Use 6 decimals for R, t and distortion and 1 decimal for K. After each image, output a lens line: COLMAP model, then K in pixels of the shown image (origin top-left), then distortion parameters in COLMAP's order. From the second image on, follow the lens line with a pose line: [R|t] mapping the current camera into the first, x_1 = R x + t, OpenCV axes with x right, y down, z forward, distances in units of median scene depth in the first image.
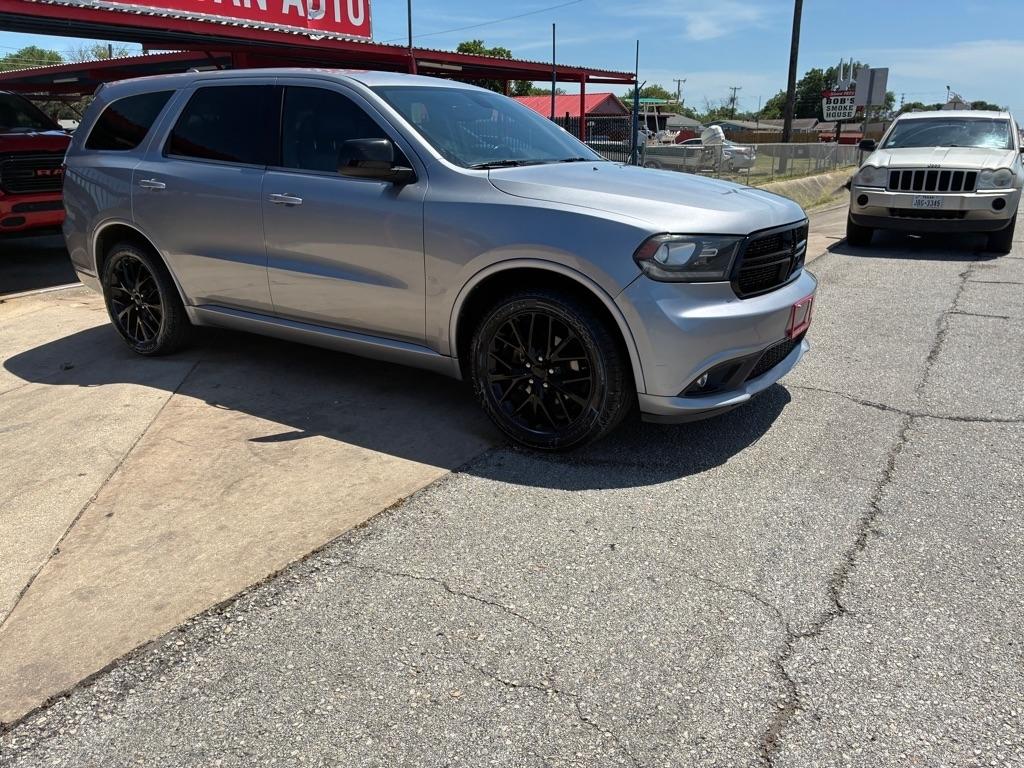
lens RADIAL K [[785.2, 0, 520.0], [0, 785.2, 393.2], [0, 0, 1]] dist [0.045069, -0.057069]
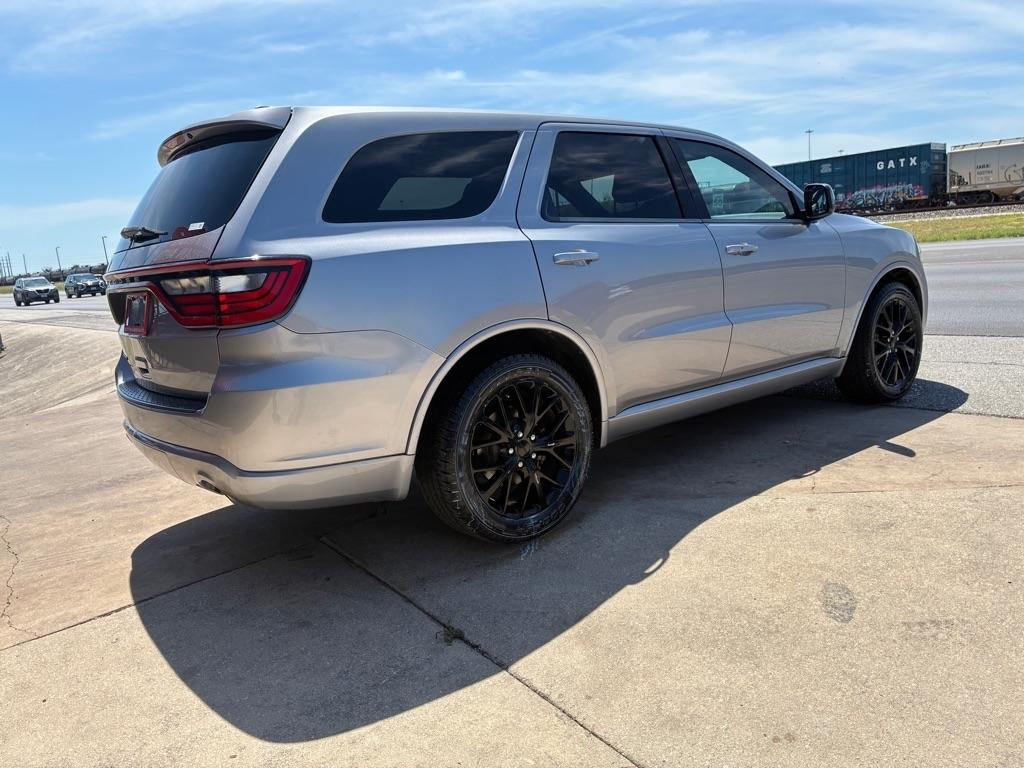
lens RADIAL K [[785.2, 0, 506.0], [0, 785.2, 347.4], [0, 0, 1]] dist [0.045069, -0.057069]
pose [[0.300474, -0.140675, 0.943359, -1.421113], [0.367637, 0.929720, 0.021543, -0.281810], [-0.880090, 0.340340, 0.331073, 1.058116]]
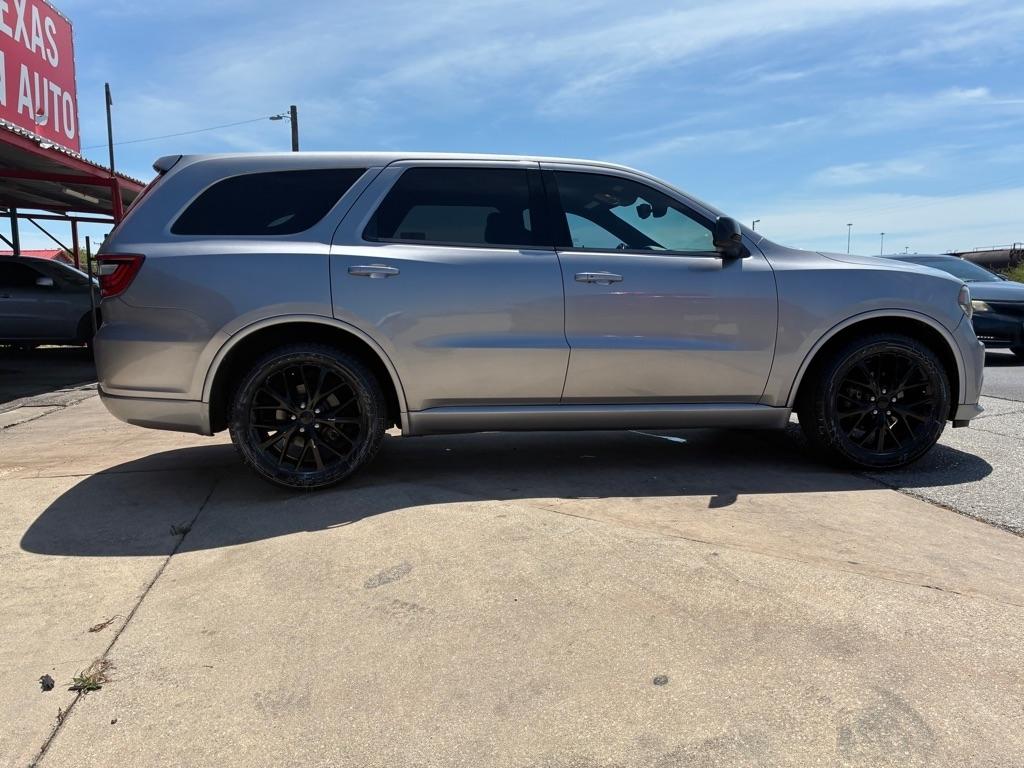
lens RADIAL K [[785.2, 0, 503.1], [0, 785.2, 370.5], [0, 0, 1]] dist [0.045069, -0.057069]
pose [[0.769153, -0.061290, 0.636119, -1.111716], [0.202282, 0.967560, -0.151362, -0.008142], [-0.606206, 0.245096, 0.756599, 0.386621]]
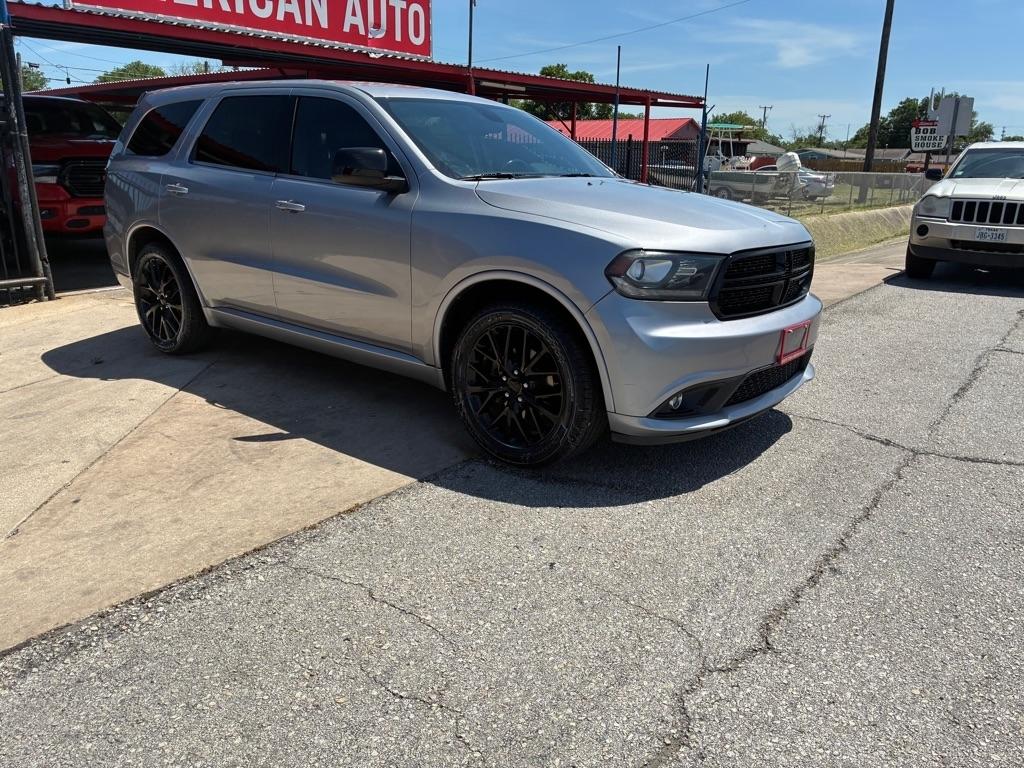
lens RADIAL K [[785.2, 0, 522.6], [0, 785.2, 397.3], [0, 0, 1]] dist [0.045069, -0.057069]
pose [[0.994779, 0.051839, -0.087911, 0.113106], [-0.053727, 0.998370, -0.019240, 0.005782], [0.086770, 0.023863, 0.995943, 0.015984]]
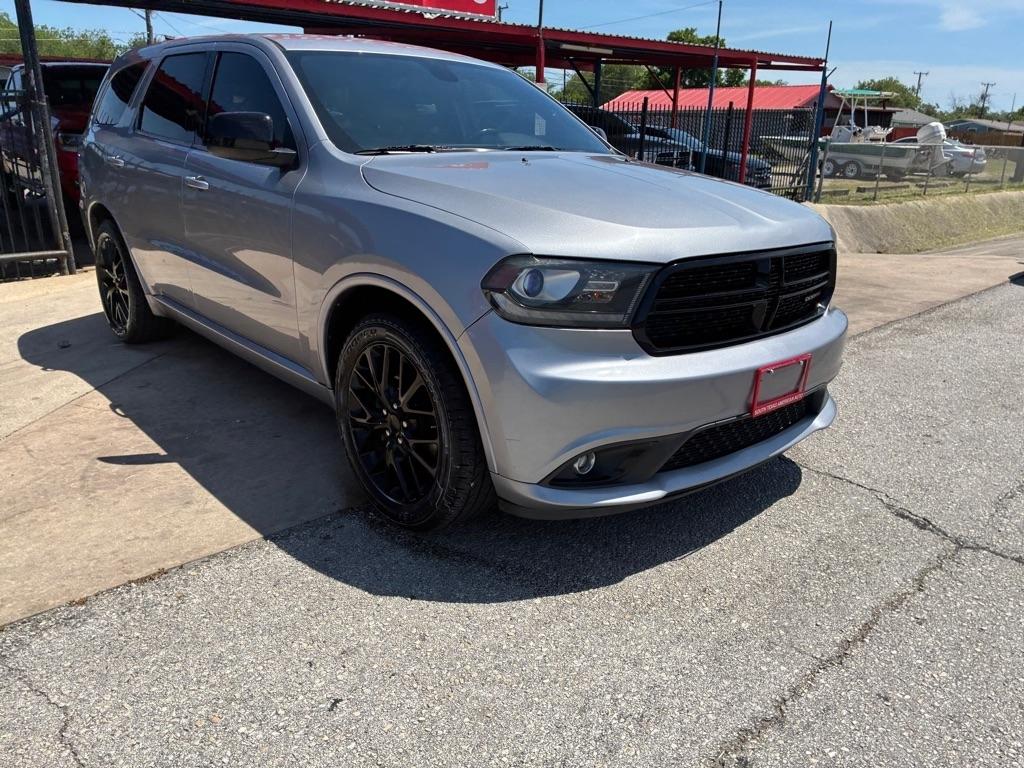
lens RADIAL K [[785.2, 0, 509.1], [0, 785.2, 397.7], [0, 0, 1]] dist [0.045069, -0.057069]
pose [[0.962618, 0.111111, -0.247024, 0.293641], [-0.107724, 0.993808, 0.027228, -0.077445], [0.248520, 0.000401, 0.968627, 0.265781]]
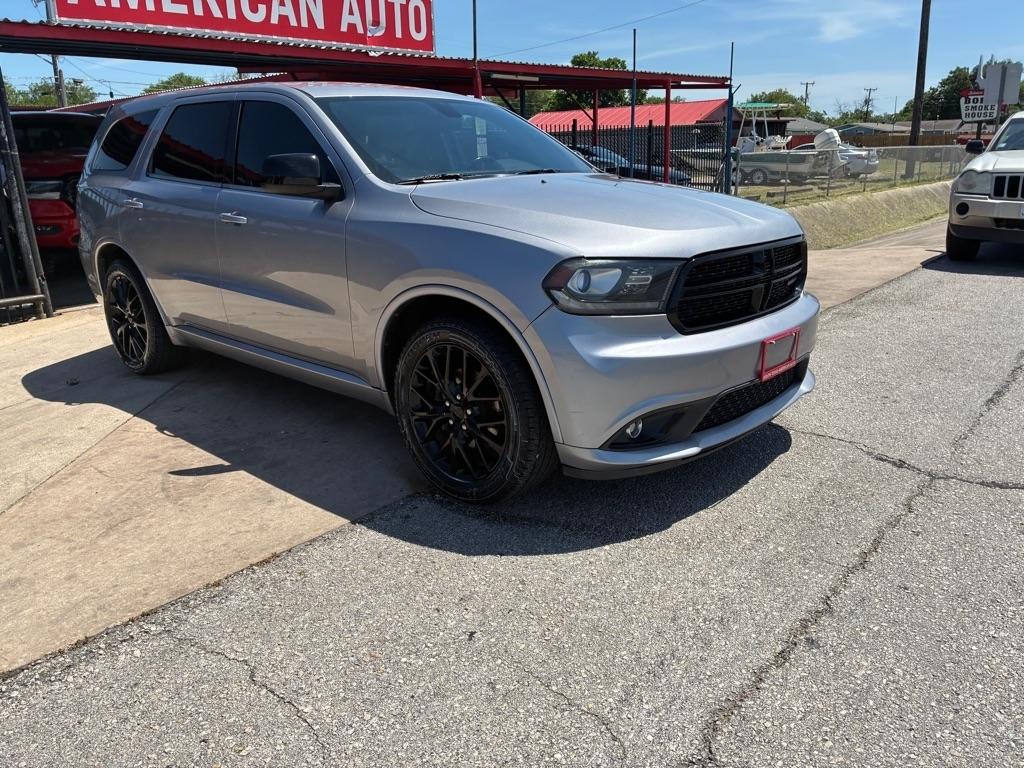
lens RADIAL K [[785.2, 0, 503.2], [0, 785.2, 381.3], [0, 0, 1]] dist [0.045069, -0.057069]
pose [[0.985333, 0.026406, -0.168587, 0.205170], [-0.030873, 0.999237, -0.023929, -0.038800], [0.167826, 0.028783, 0.985396, 0.128698]]
